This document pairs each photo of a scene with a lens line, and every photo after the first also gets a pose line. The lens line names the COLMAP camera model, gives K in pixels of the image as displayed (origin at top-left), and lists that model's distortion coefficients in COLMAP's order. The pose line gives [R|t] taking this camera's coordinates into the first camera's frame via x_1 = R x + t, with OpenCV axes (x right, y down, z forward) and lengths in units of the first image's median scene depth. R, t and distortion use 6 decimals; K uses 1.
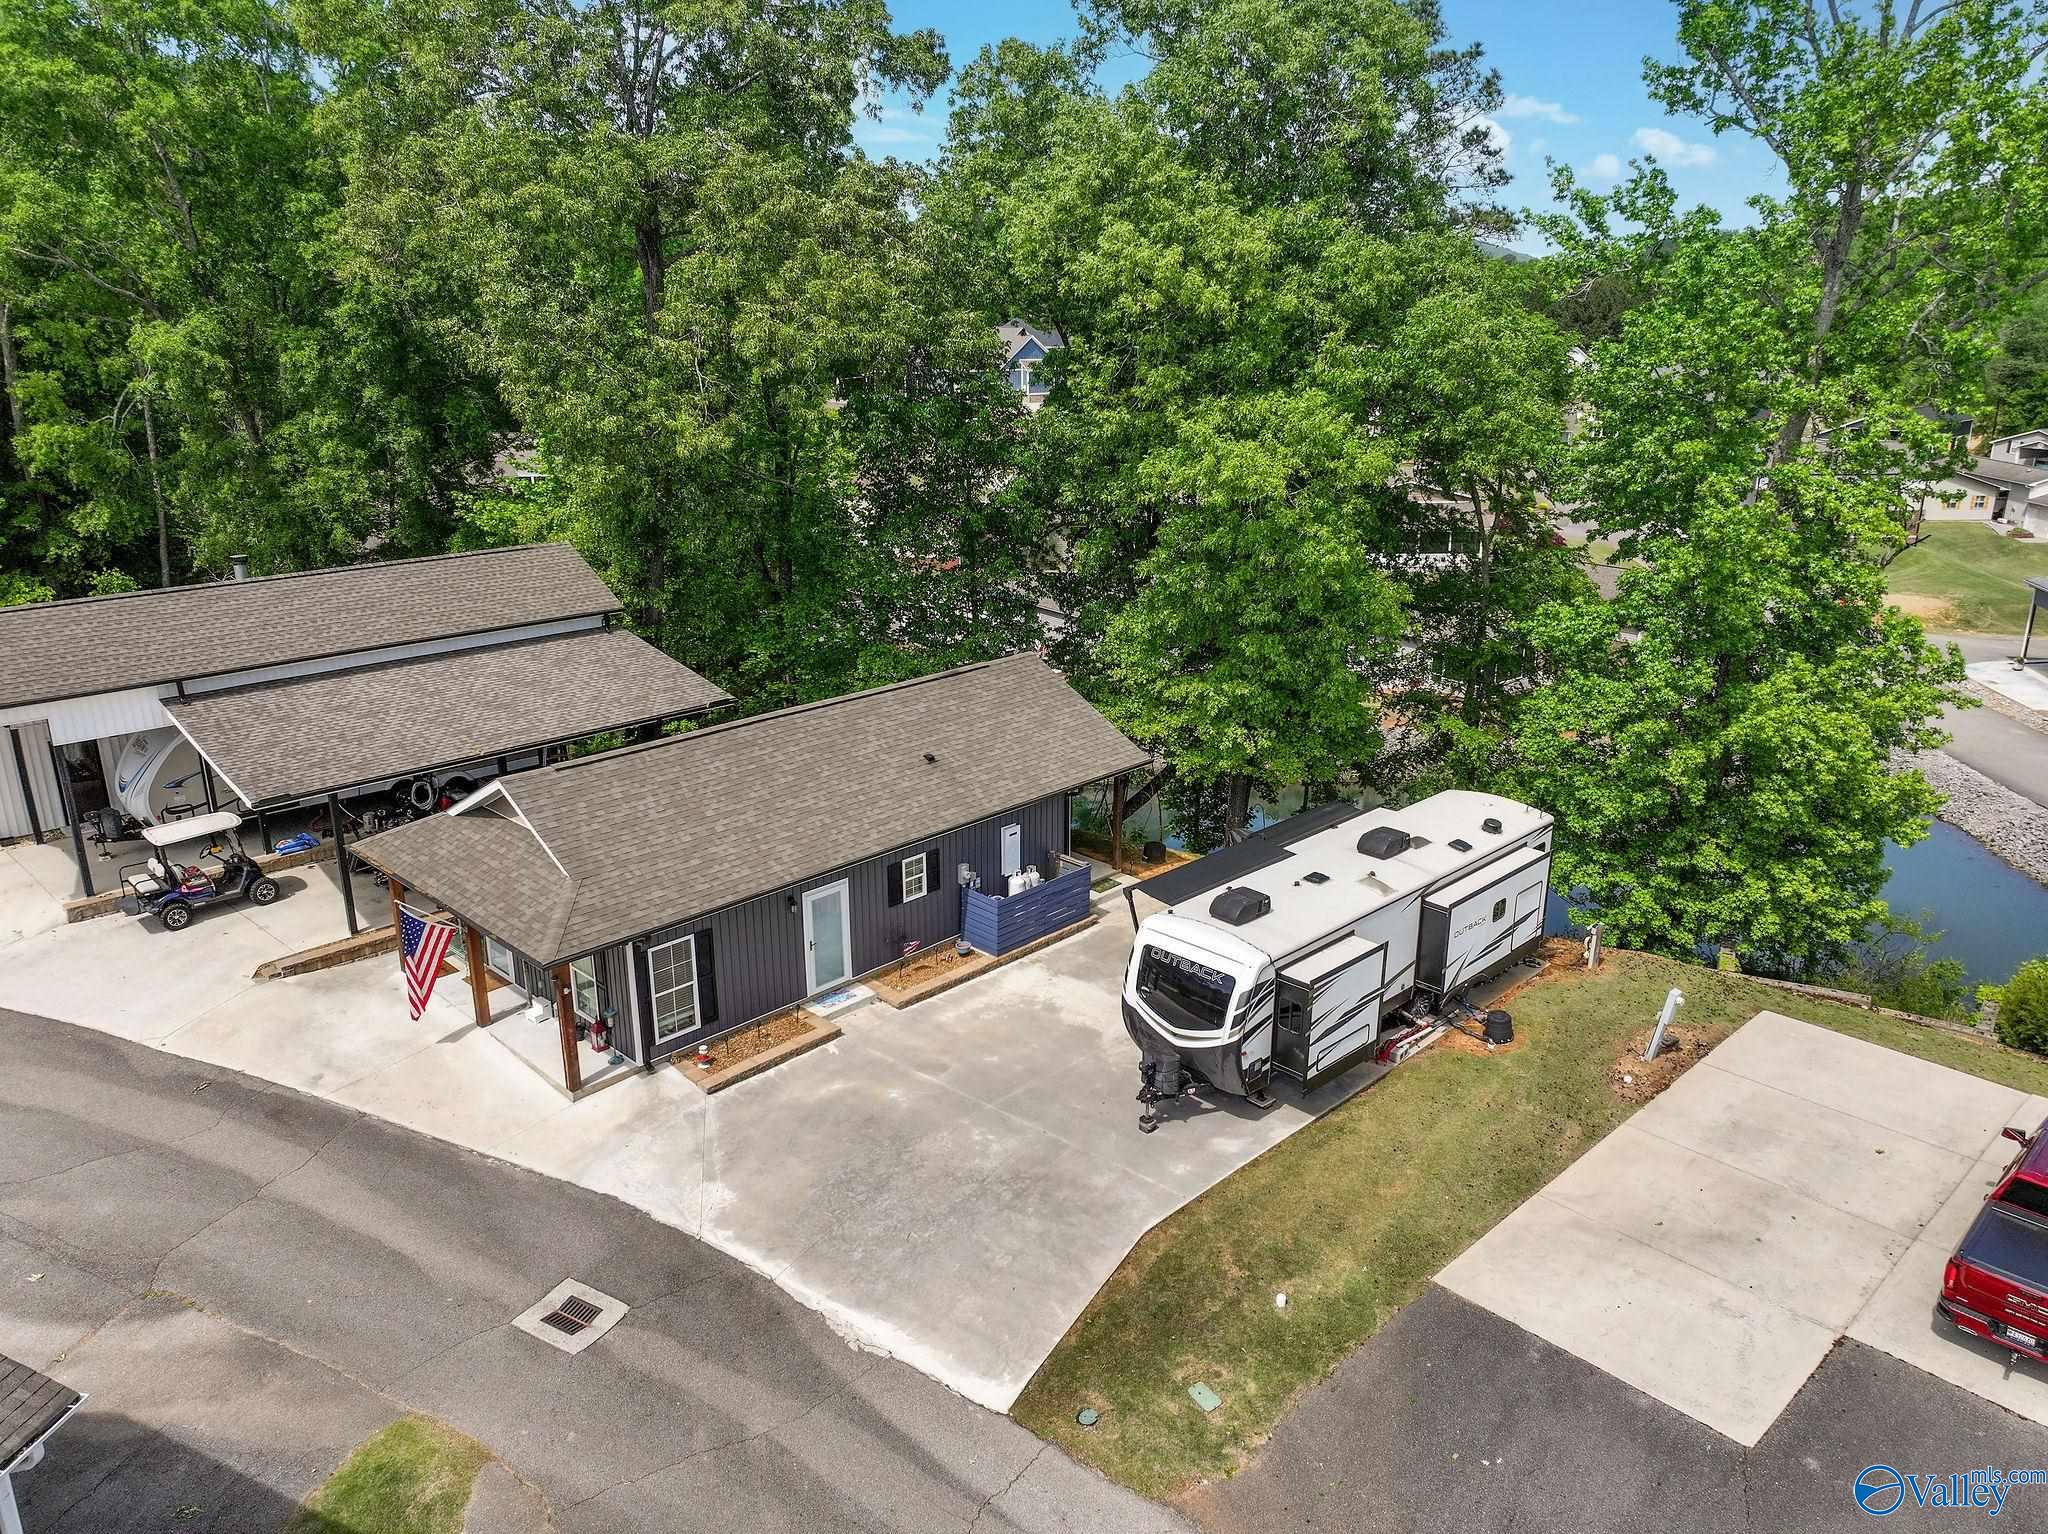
lens RADIAL K [[1455.9, 0, 1034.7], [0, 1455.9, 766.3], [0, 0, 1]] dist [0.000760, 0.001168]
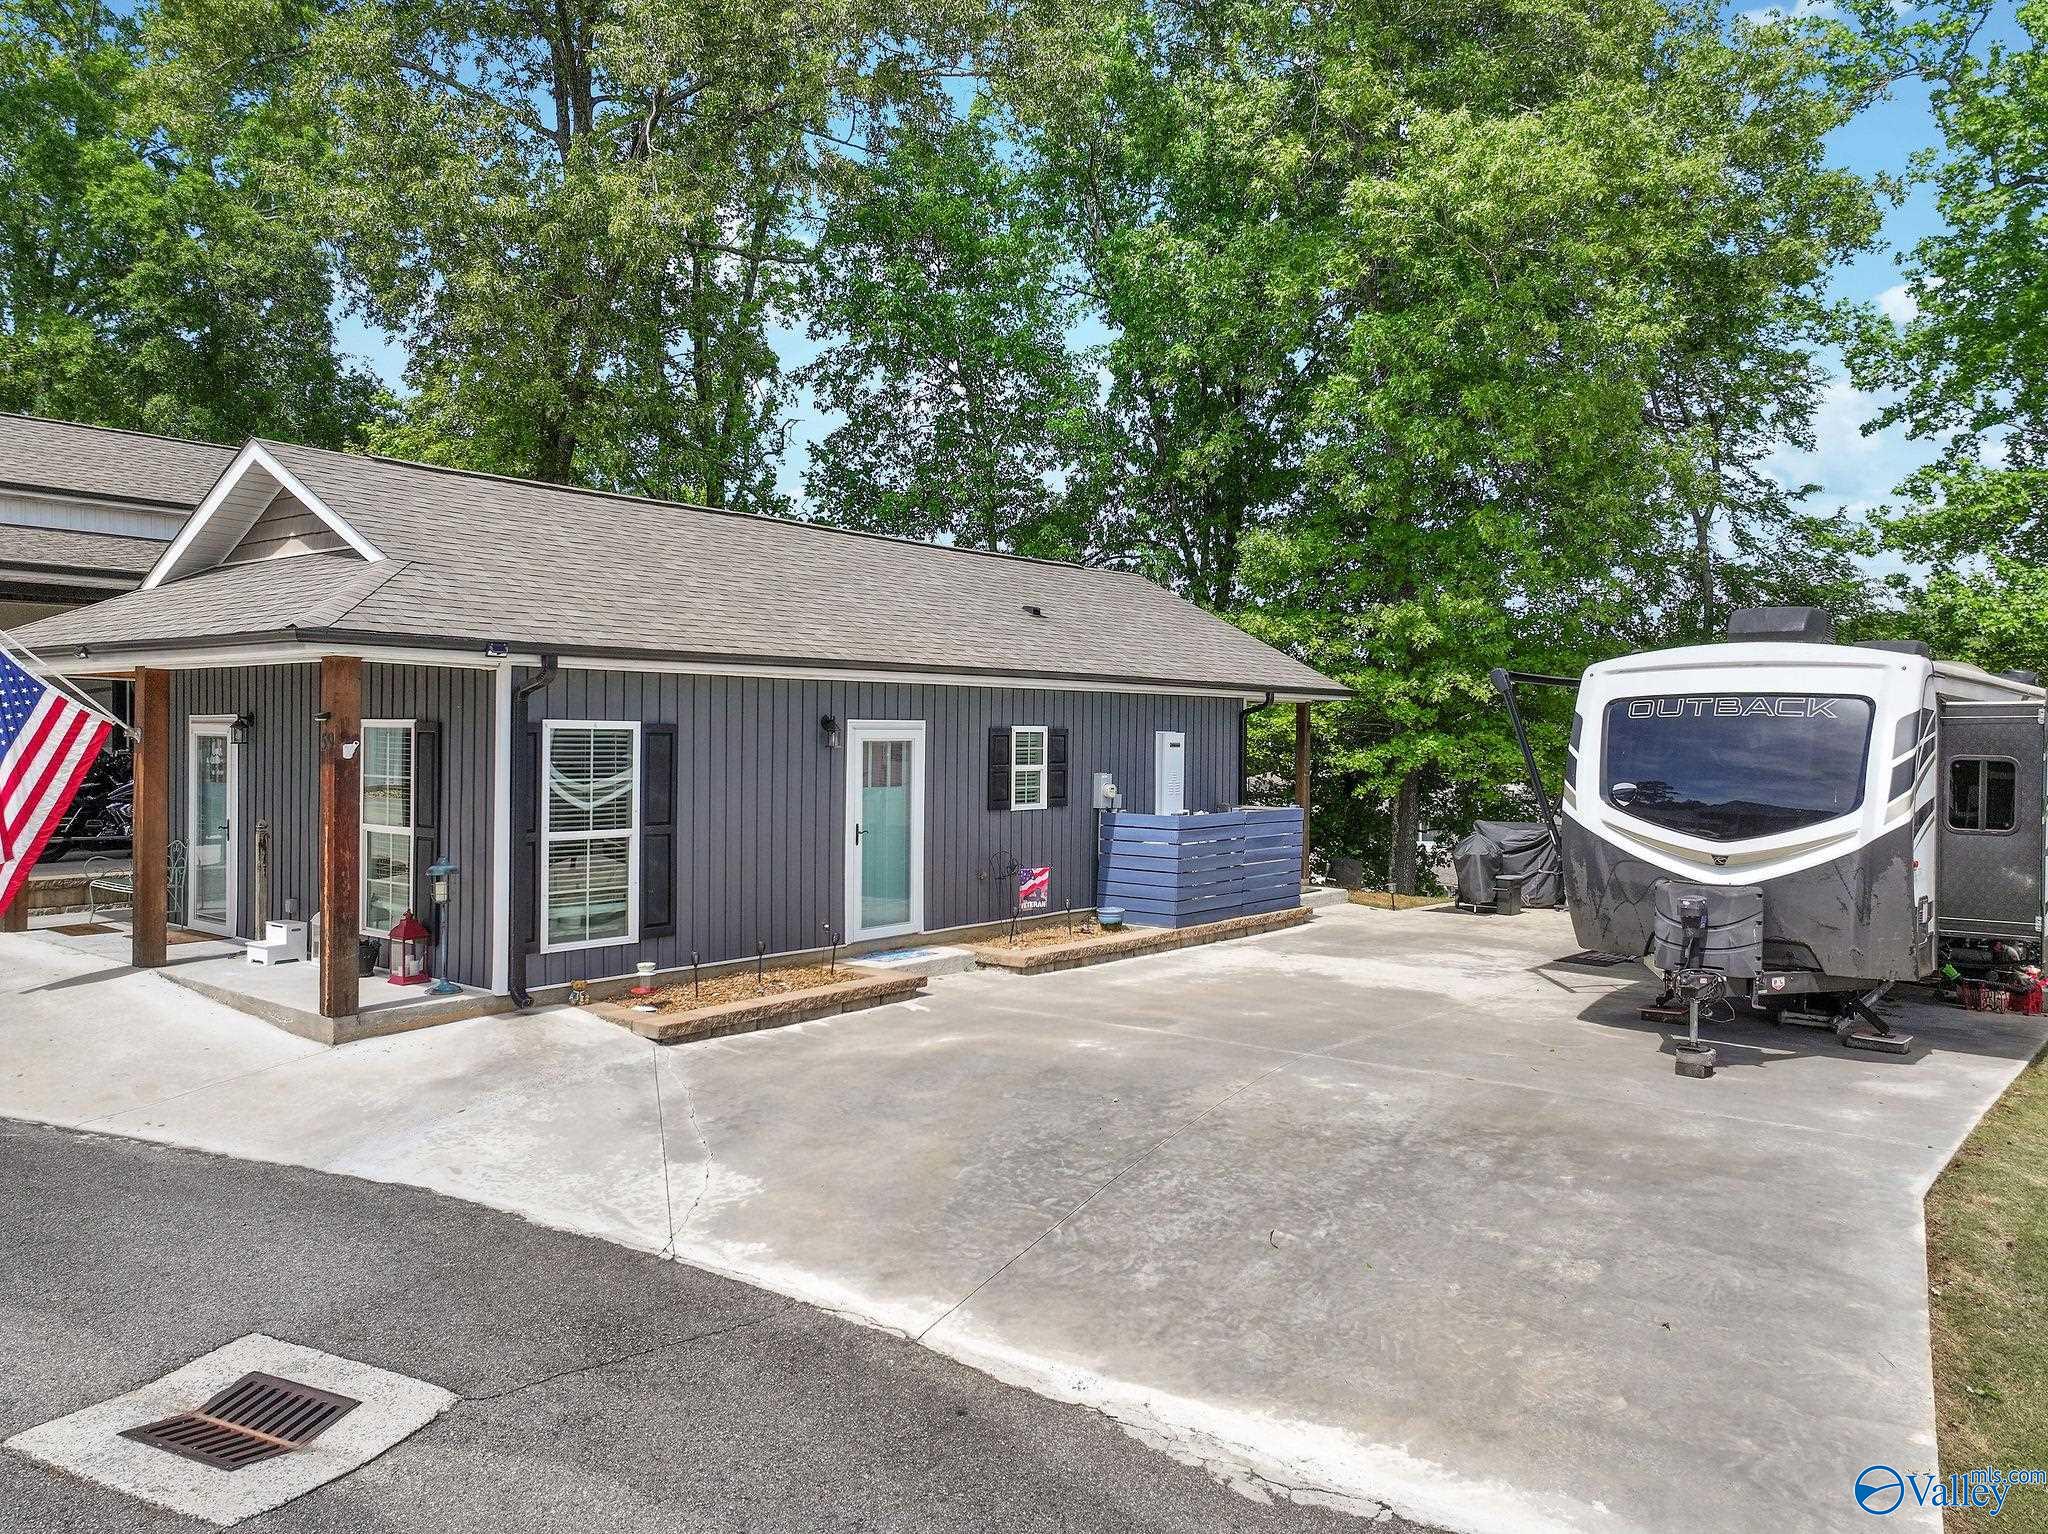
lens RADIAL K [[1500.2, 0, 1021.1], [0, 1500.2, 736.8], [0, 0, 1]] dist [0.002205, 0.003924]
pose [[0.995992, 0.009265, 0.088961, -0.141236], [0.018795, 0.950732, -0.309443, 0.248696], [-0.087446, 0.309874, 0.946748, 0.485081]]
